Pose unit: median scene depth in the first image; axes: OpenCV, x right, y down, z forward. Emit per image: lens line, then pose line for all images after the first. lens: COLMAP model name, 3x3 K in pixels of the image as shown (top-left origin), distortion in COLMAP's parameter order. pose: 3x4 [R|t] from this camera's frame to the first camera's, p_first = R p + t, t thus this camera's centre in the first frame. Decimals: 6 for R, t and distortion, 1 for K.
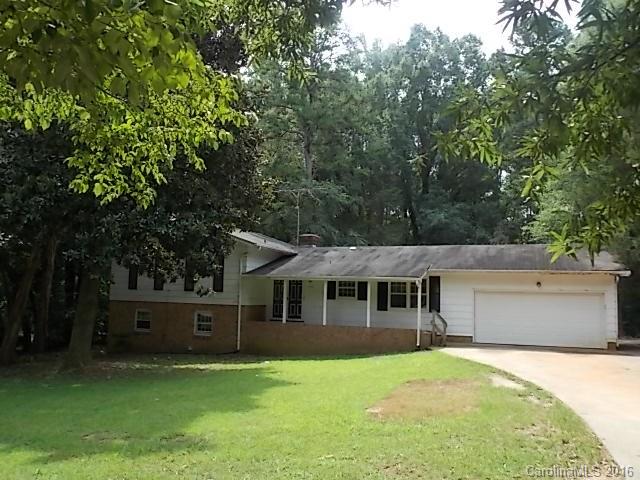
lens RADIAL K [[530.1, 0, 320.0], [0, 530.1, 240.0], [0, 0, 1]] dist [-0.051996, 0.002550]
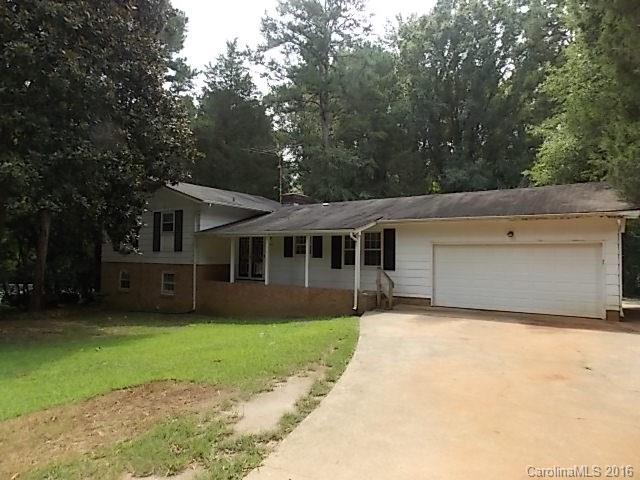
lens RADIAL K [[416.2, 0, 320.0], [0, 416.2, 240.0], [0, 0, 1]] dist [-0.005758, -0.001794]
pose [[0.976824, -0.024277, -0.212664, 0.251847], [0.037720, 0.997522, 0.059385, 0.042480], [0.210695, -0.066030, 0.975319, 0.311218]]
